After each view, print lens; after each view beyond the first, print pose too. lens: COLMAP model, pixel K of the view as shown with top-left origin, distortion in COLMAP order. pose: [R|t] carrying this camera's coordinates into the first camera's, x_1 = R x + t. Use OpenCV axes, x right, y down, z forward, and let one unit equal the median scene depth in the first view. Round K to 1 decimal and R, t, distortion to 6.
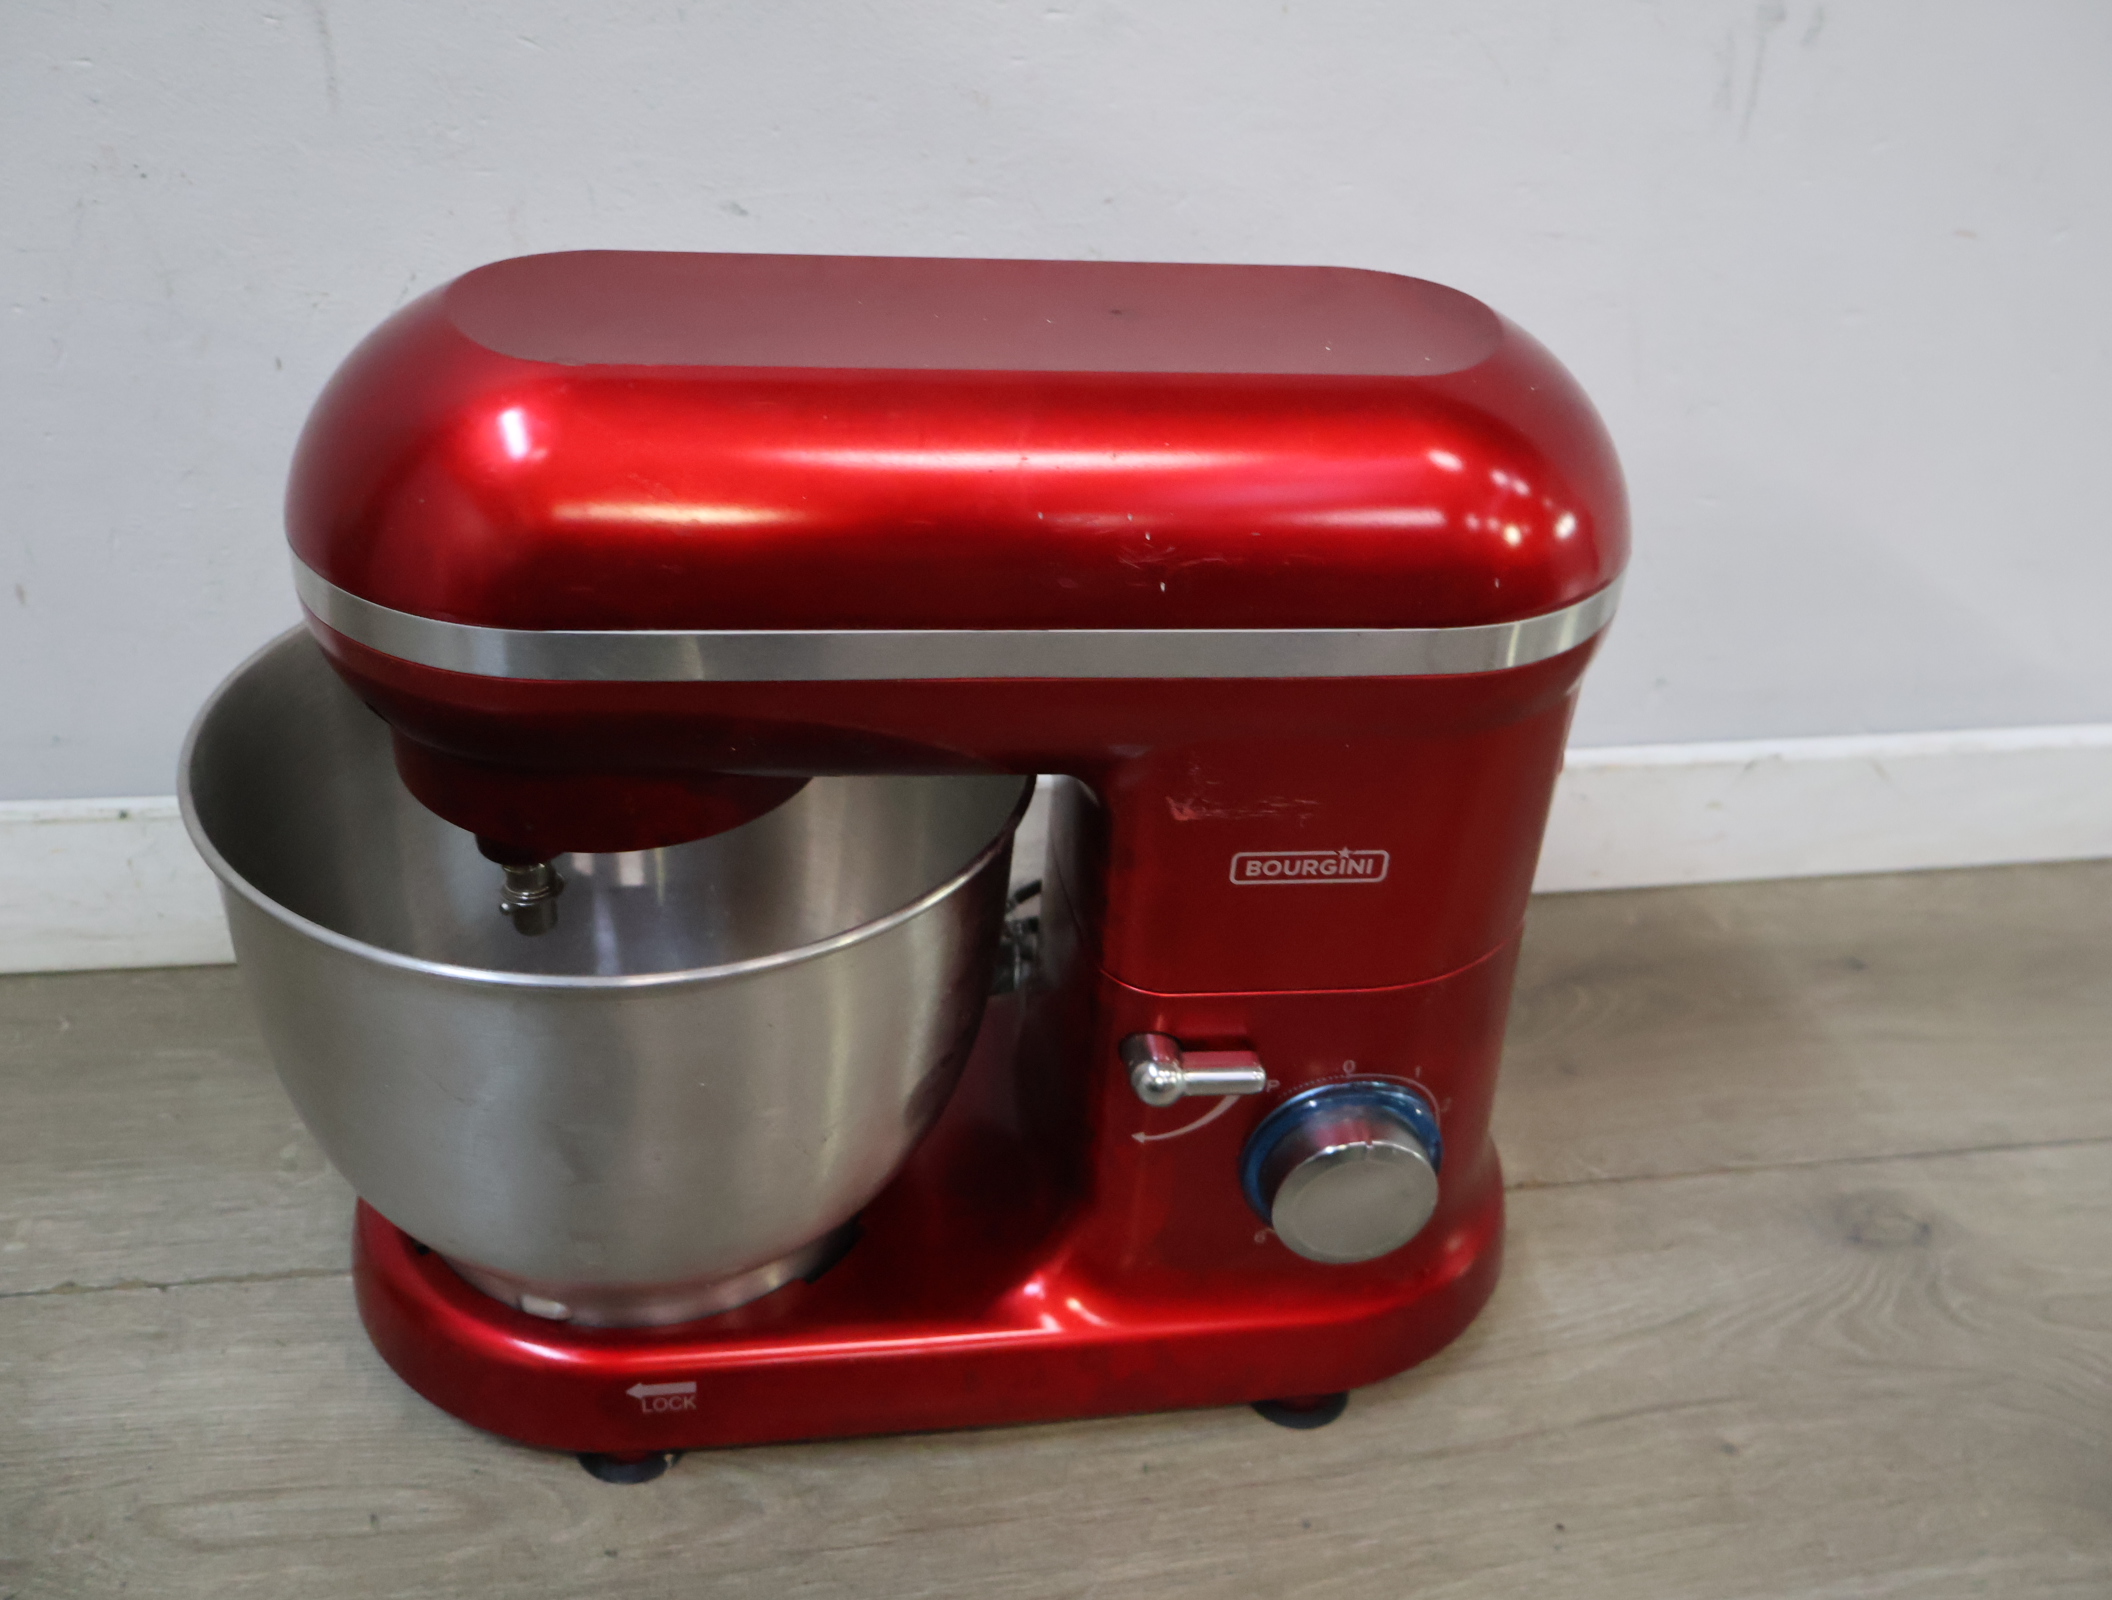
lens RADIAL K [[2012.3, 0, 1075.3], [0, 2012.3, 825.3], [0, 0, 1]] dist [-0.005004, 0.000000]
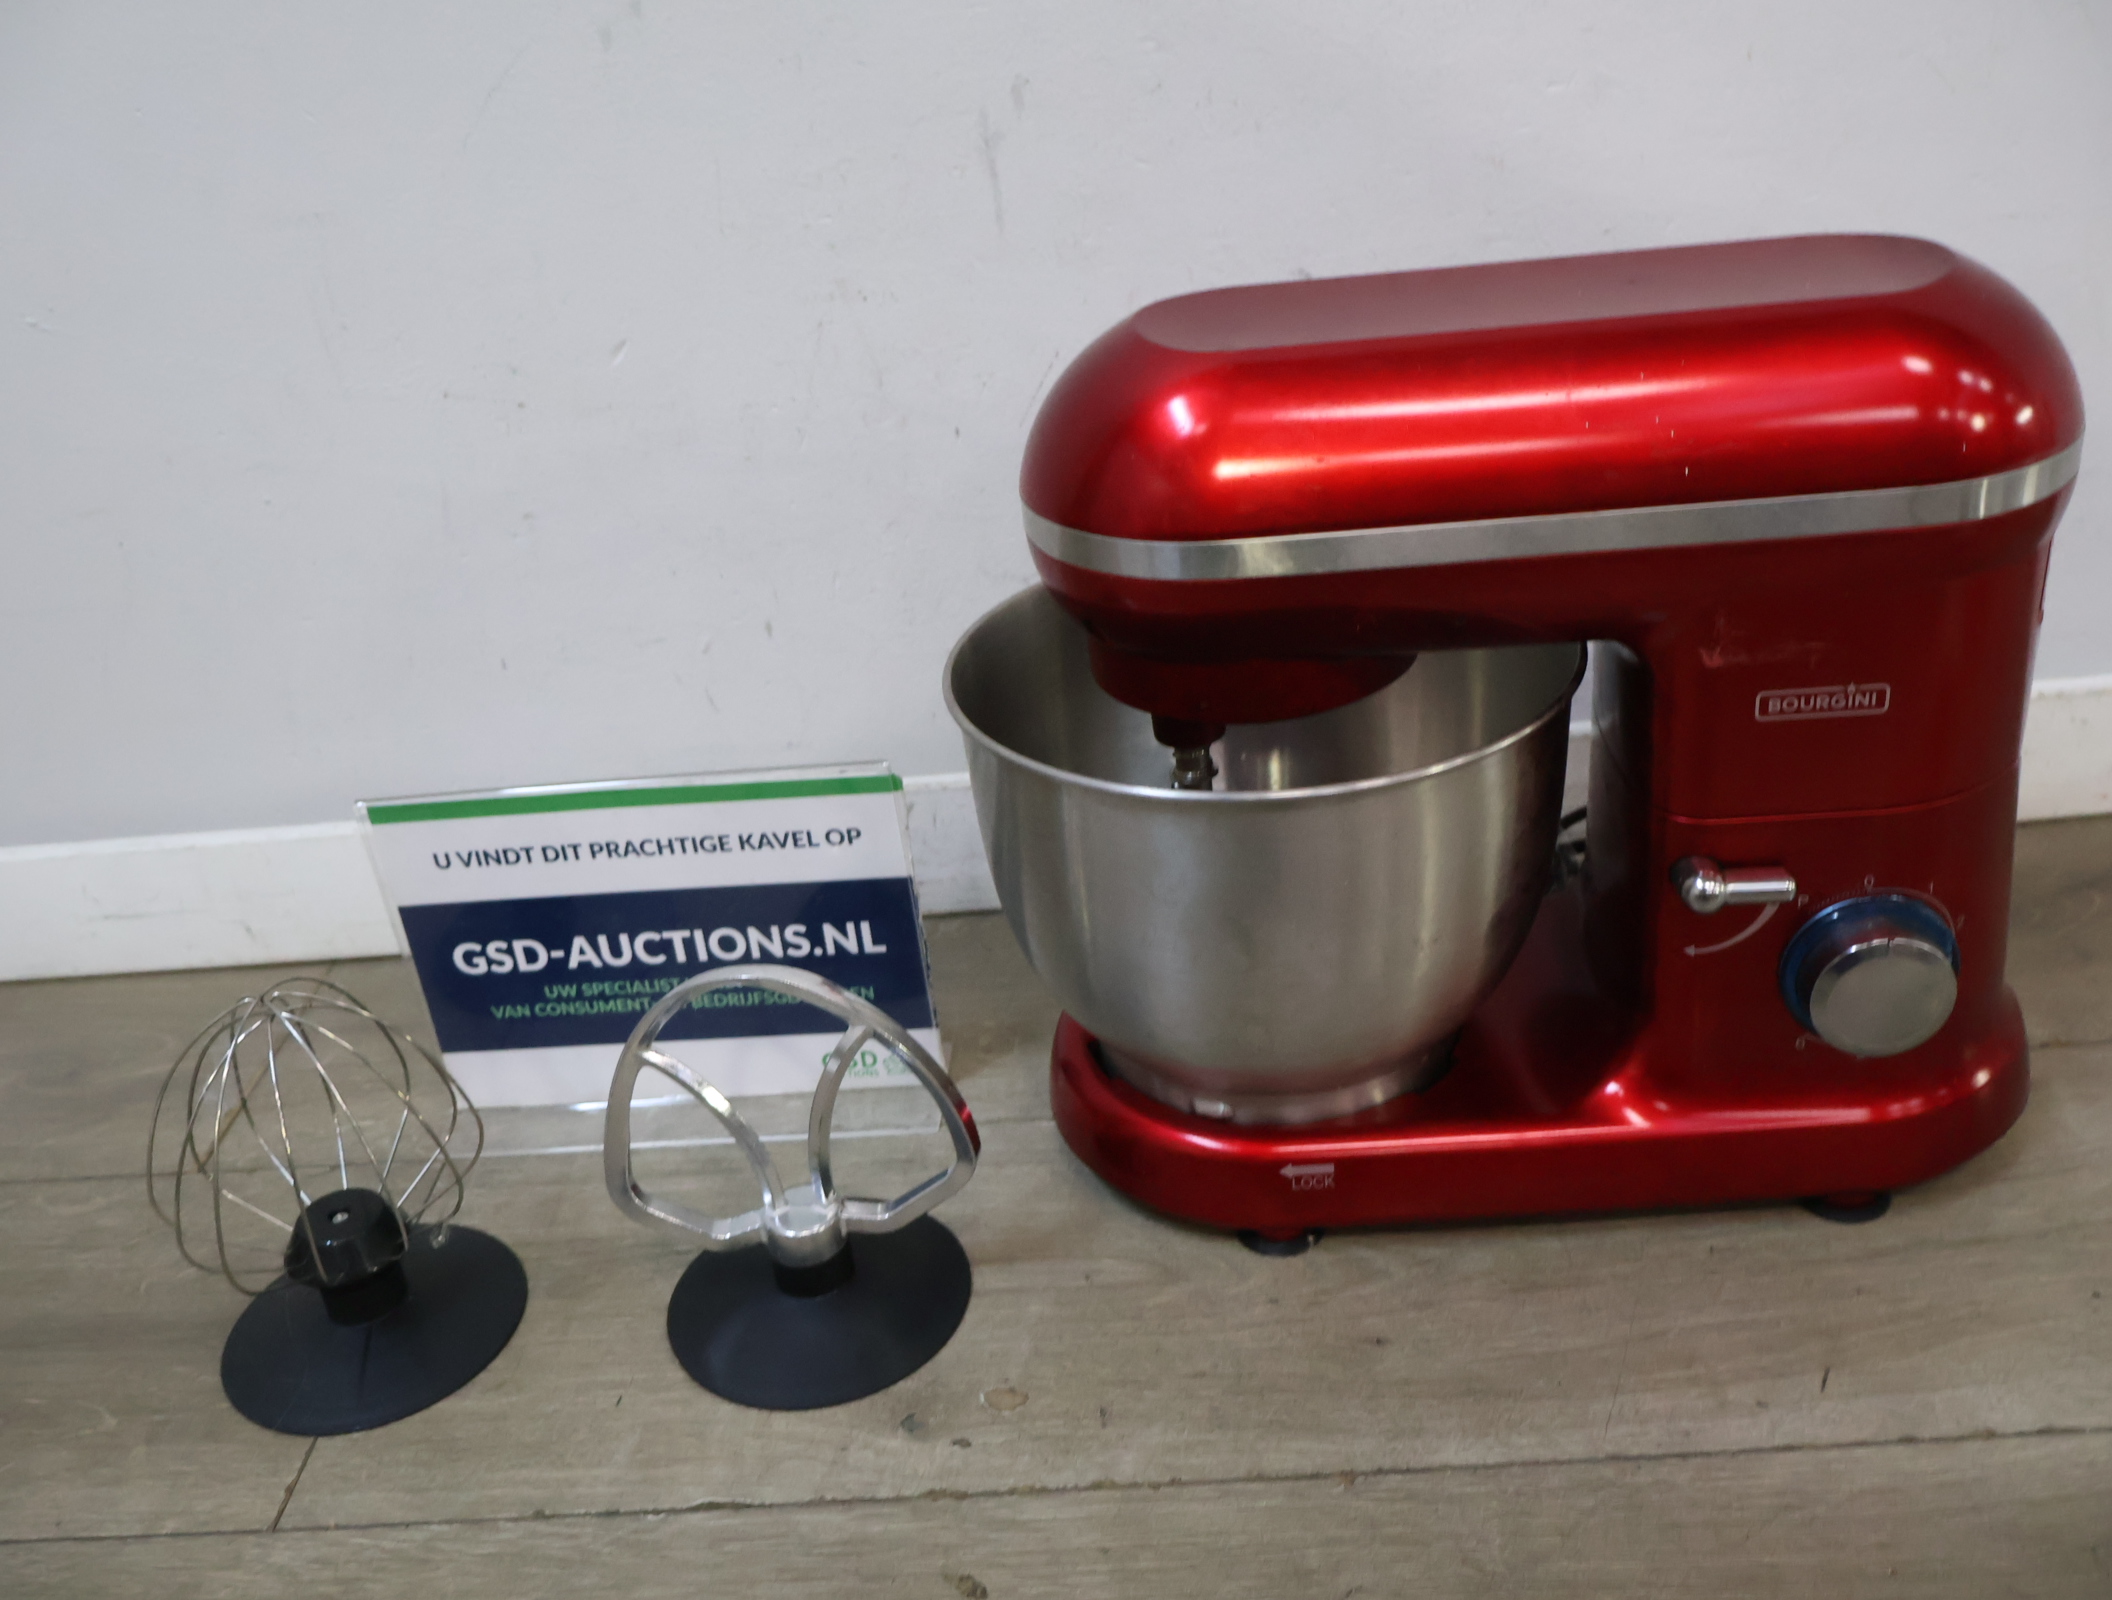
lens RADIAL K [[2012.3, 0, 1051.1], [0, 2012.3, 812.7], [0, 0, 1]] dist [-0.005004, 0.000000]
pose [[0.968352, -0.057968, -0.242762, -0.042023], [0.037159, 0.995299, -0.089442, 0.164797], [0.246805, 0.077591, 0.965954, -0.276968]]
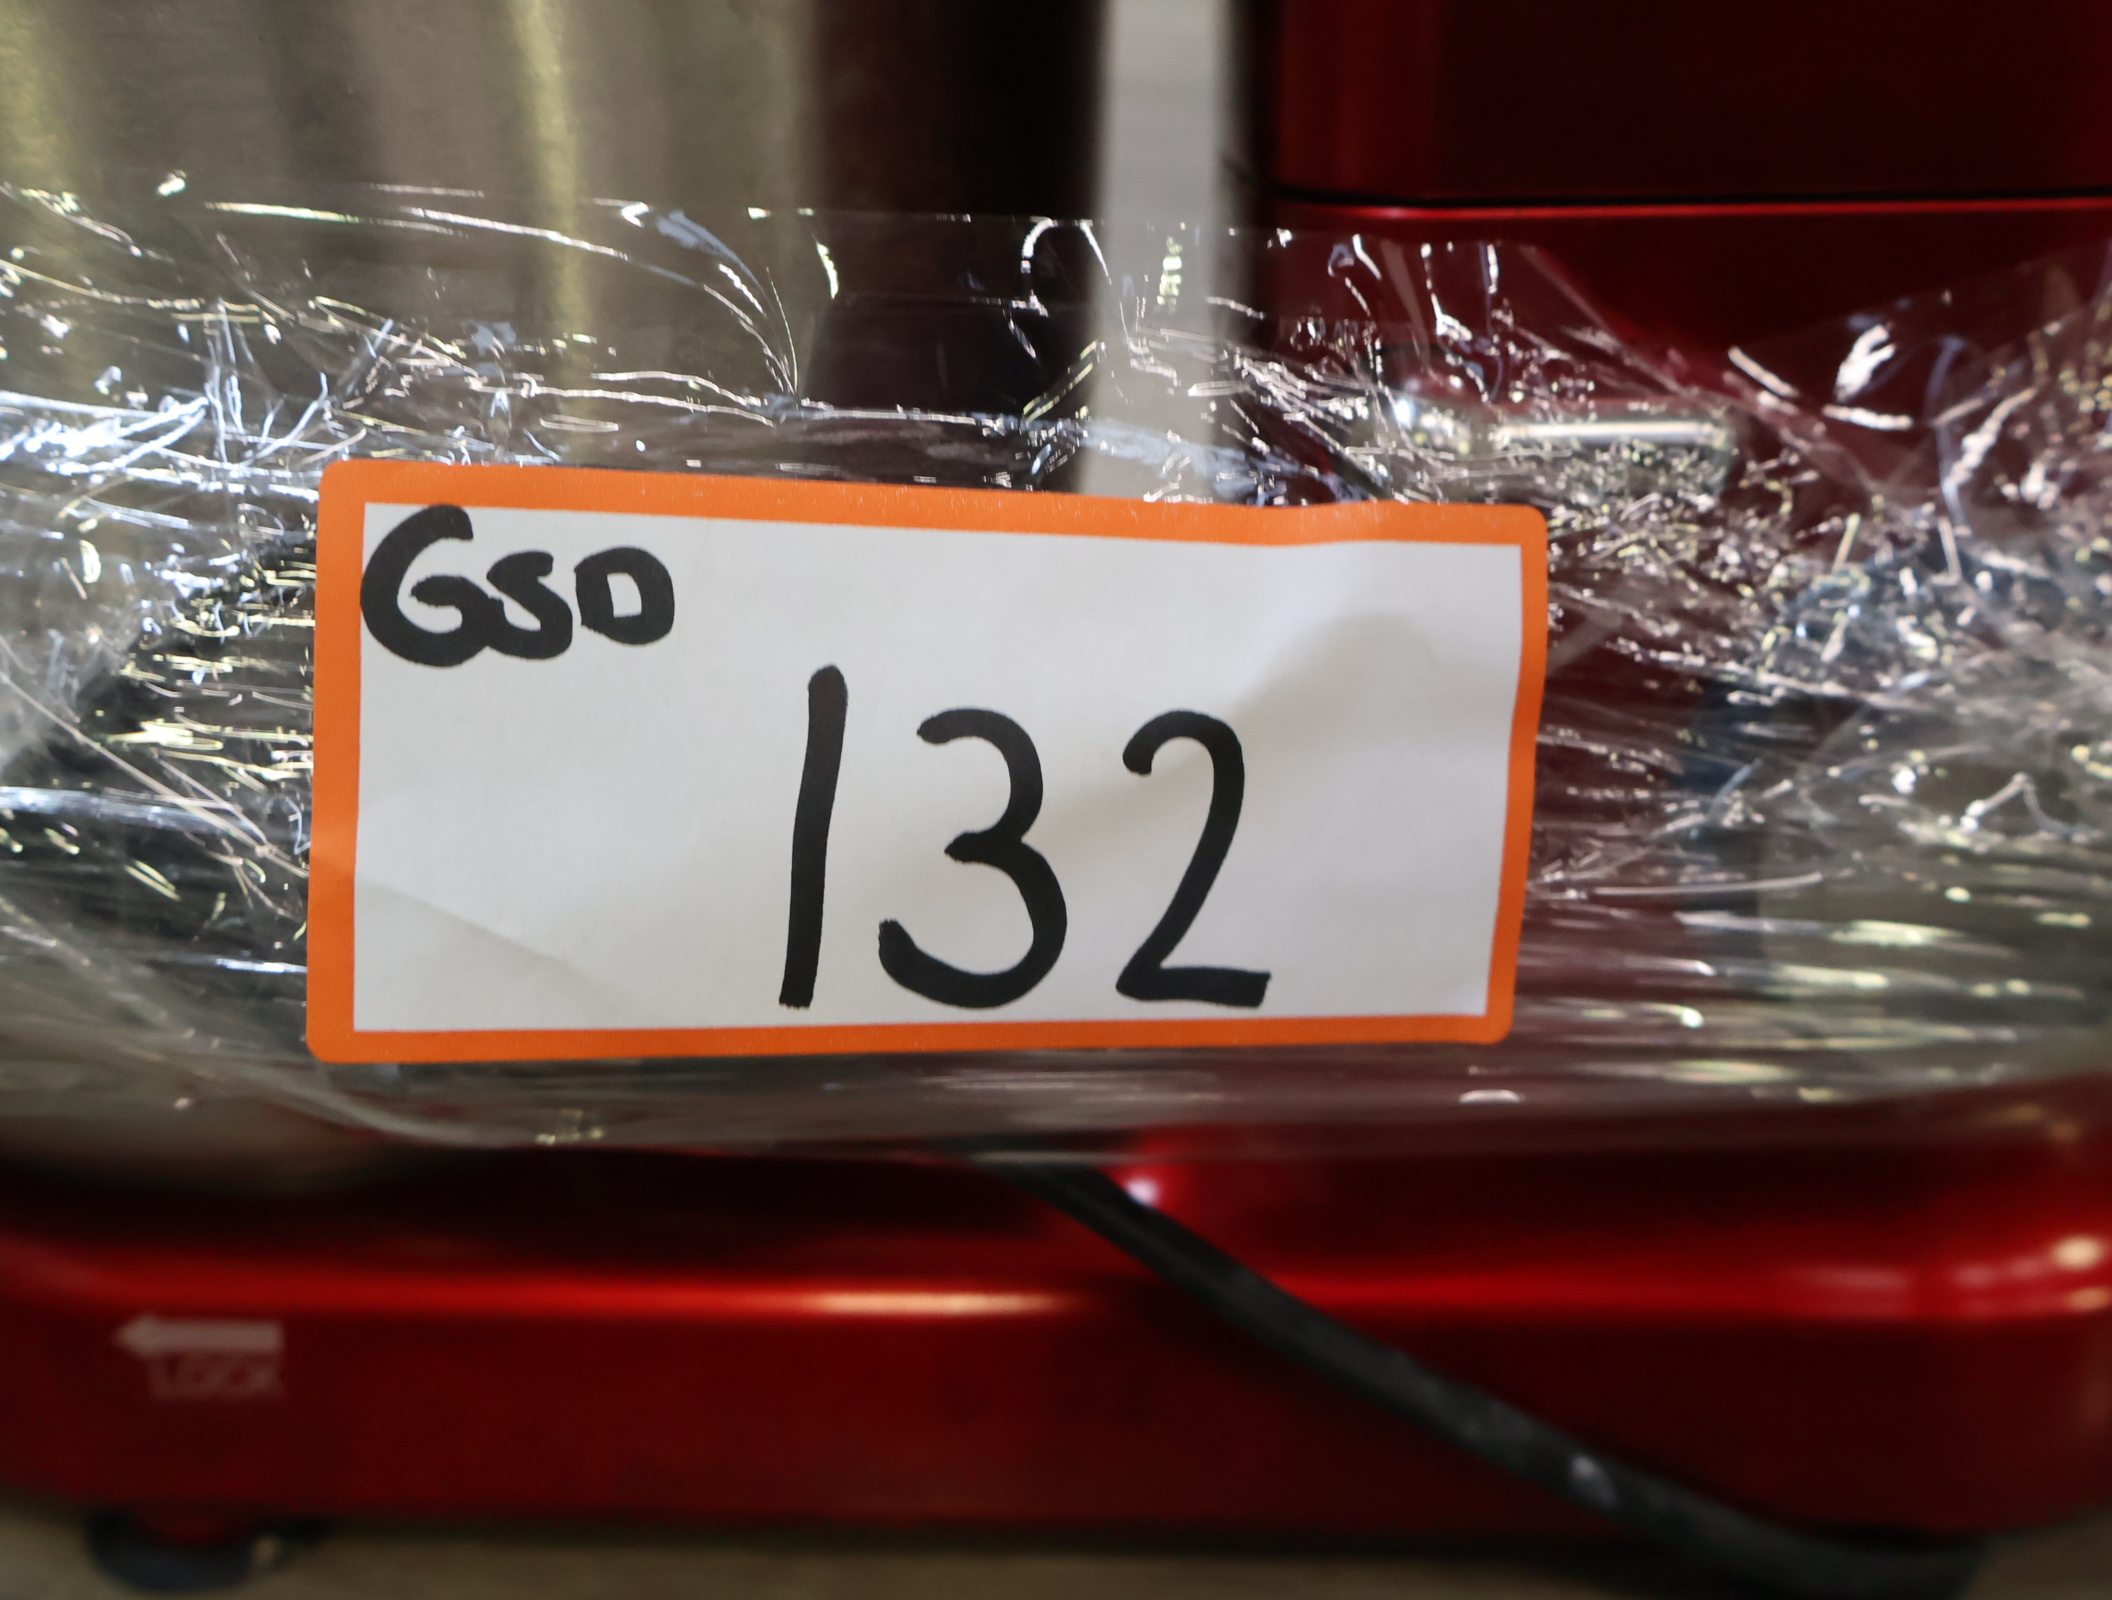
lens RADIAL K [[2012.3, 0, 1007.1], [0, 2012.3, 766.4], [0, 0, 1]] dist [-0.005004, 0.000000]
pose [[0.972432, -0.001544, -0.233181, 0.050422], [-0.047734, 0.977485, -0.205536, 0.244000], [0.228248, 0.211001, 0.950464, 0.625237]]
